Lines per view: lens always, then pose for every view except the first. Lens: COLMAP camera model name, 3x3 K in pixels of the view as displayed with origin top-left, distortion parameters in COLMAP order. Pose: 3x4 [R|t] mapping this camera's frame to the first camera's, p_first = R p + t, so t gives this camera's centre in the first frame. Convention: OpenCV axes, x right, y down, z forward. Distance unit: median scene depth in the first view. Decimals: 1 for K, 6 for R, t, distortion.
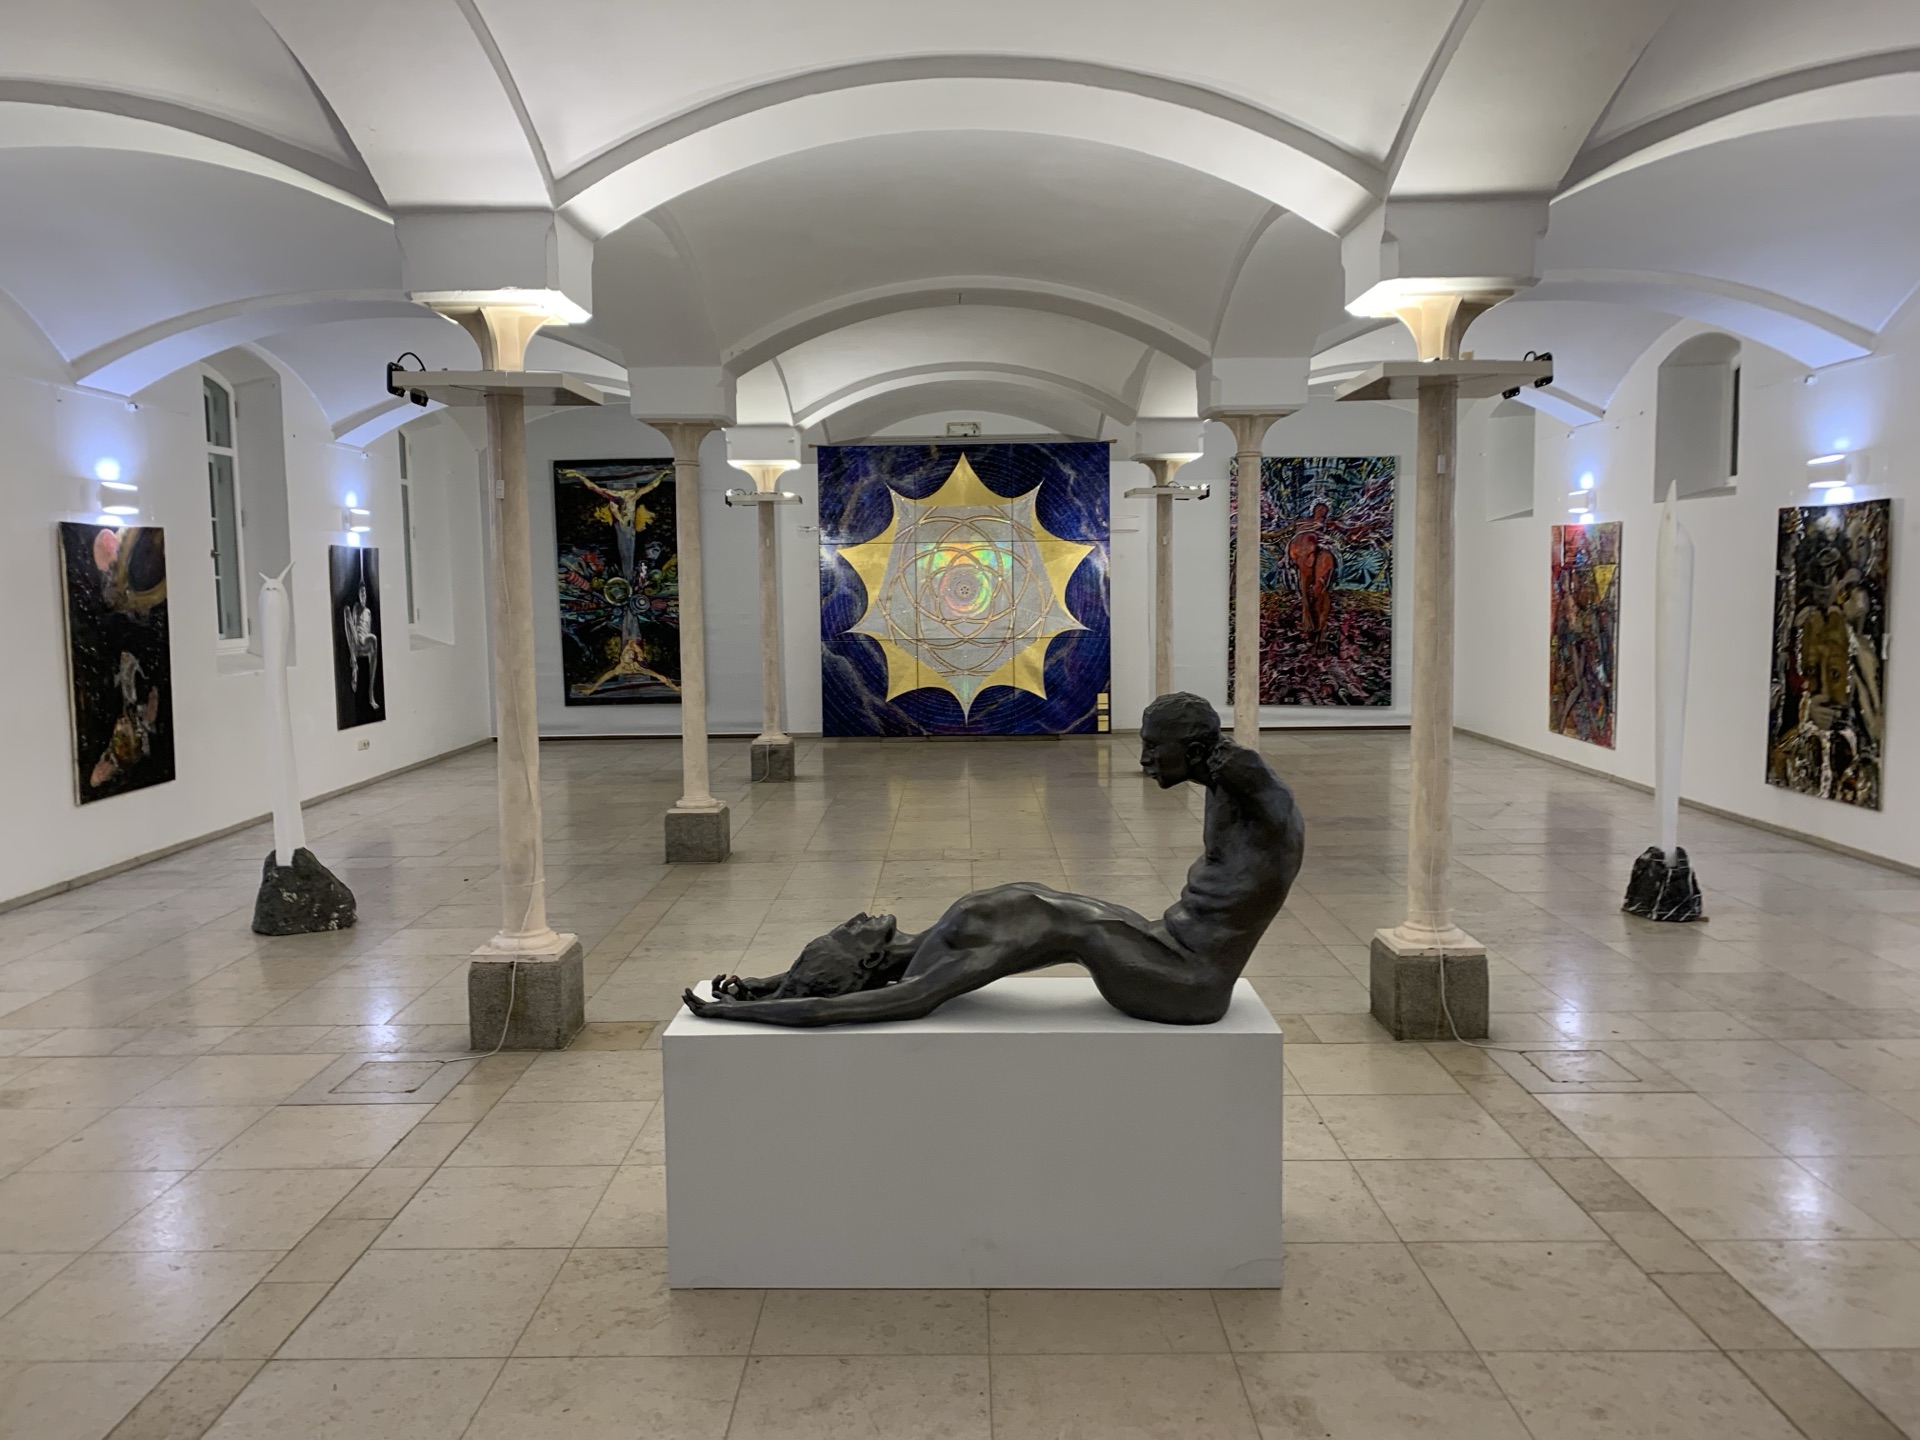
lens RADIAL K [[1543.2, 0, 960.0], [0, 1543.2, 720.0], [0, 0, 1]] dist [-0.007052, -0.008186]
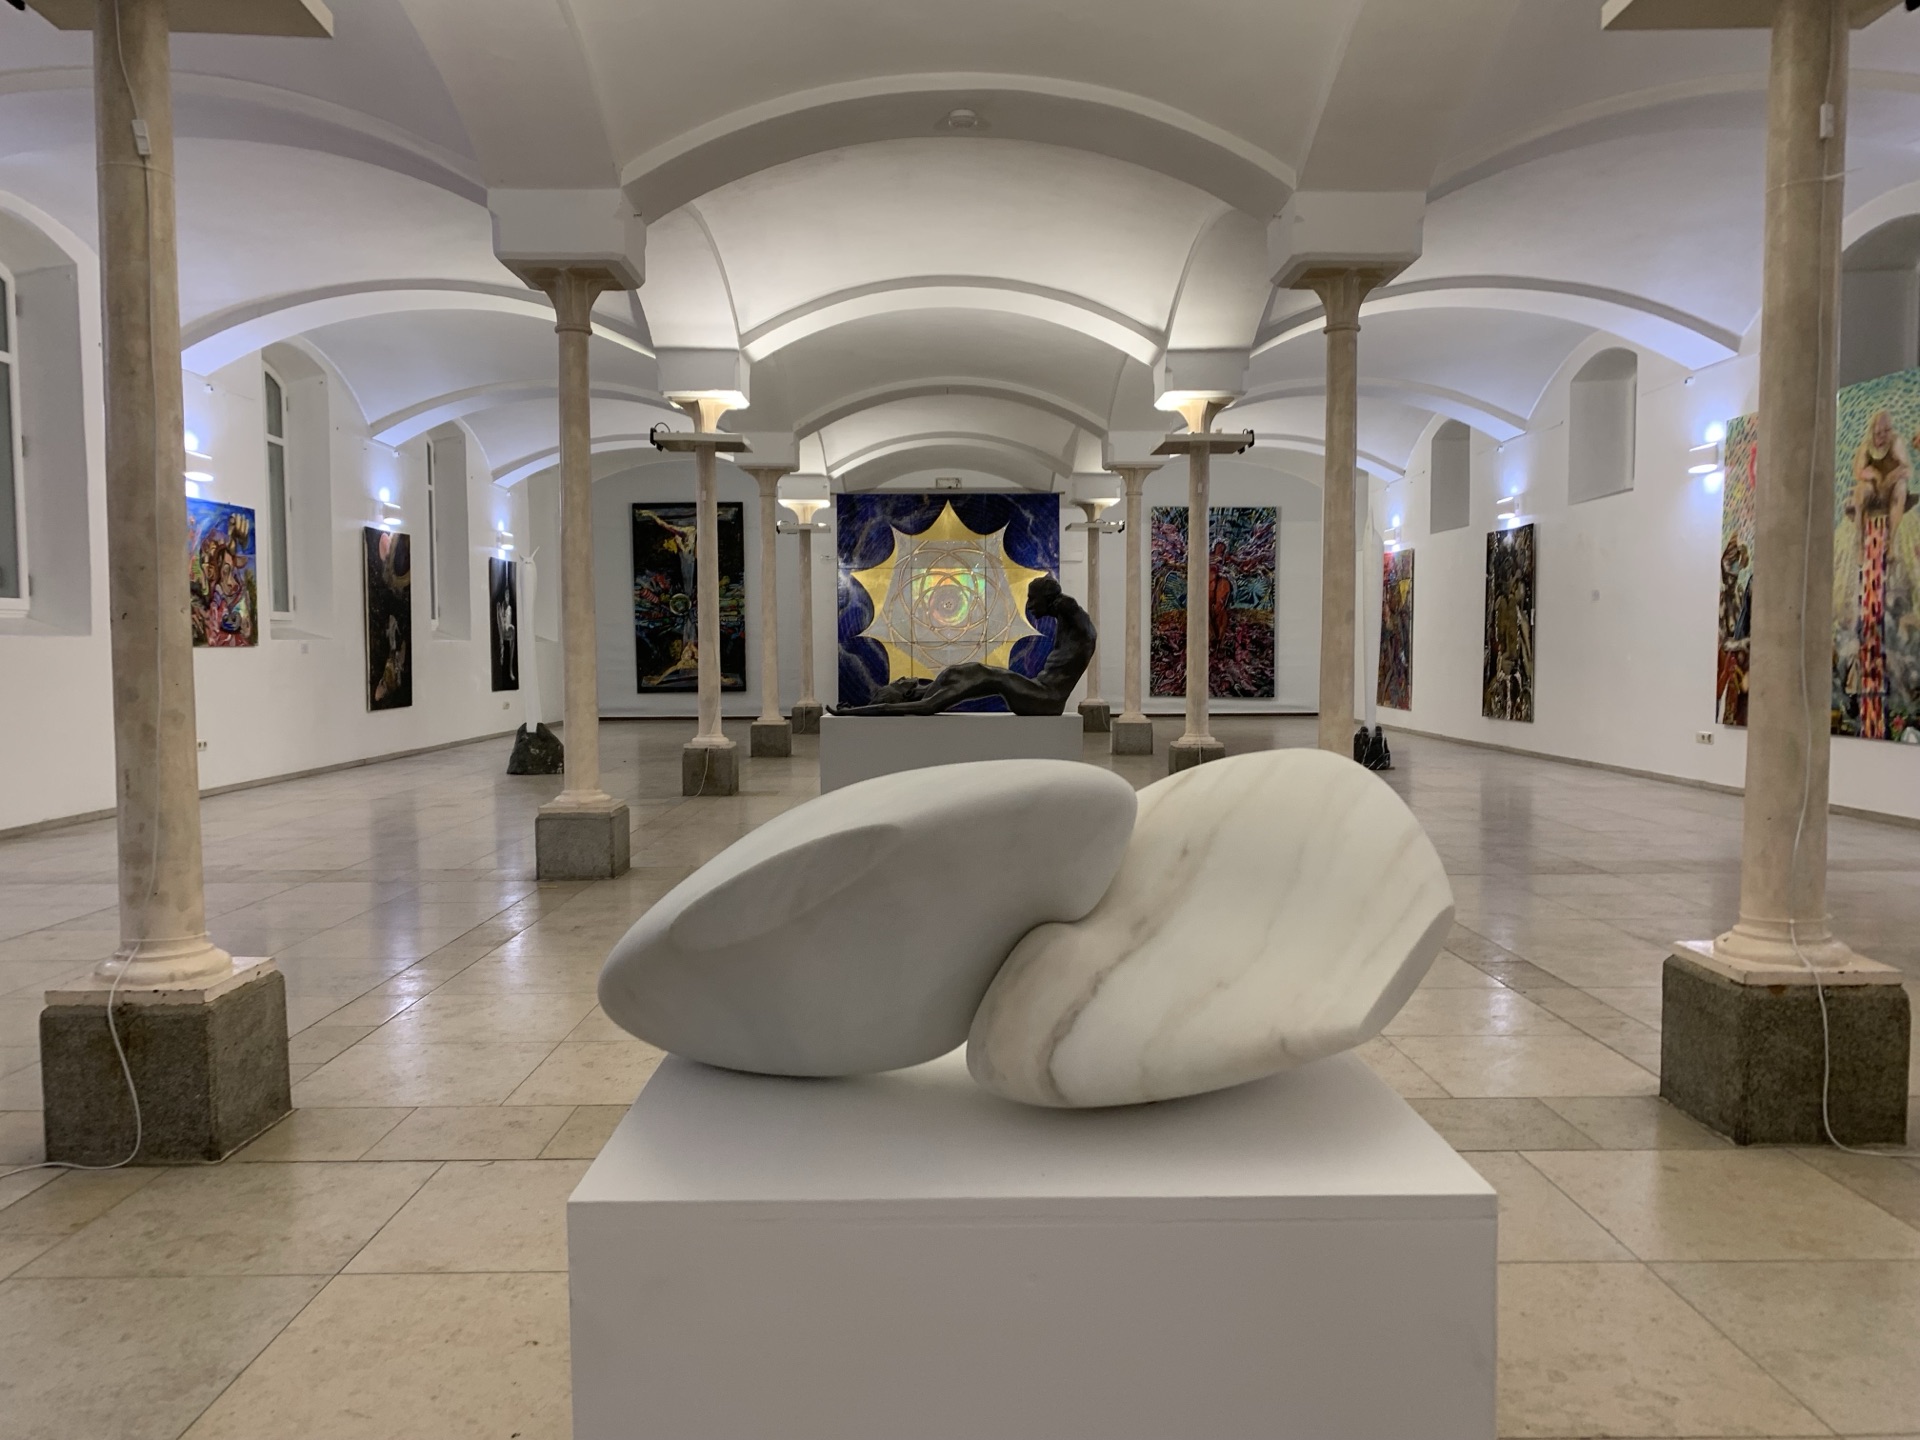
lens RADIAL K [[1454.5, 0, 960.0], [0, 1454.5, 720.0], [0, 0, 1]] dist [0.004504, 0.000394]
pose [[0.999877, 0.009672, 0.012368, -0.001667], [-0.009261, 0.999417, -0.032848, 0.065678], [-0.012678, 0.032730, 0.999384, -0.280837]]
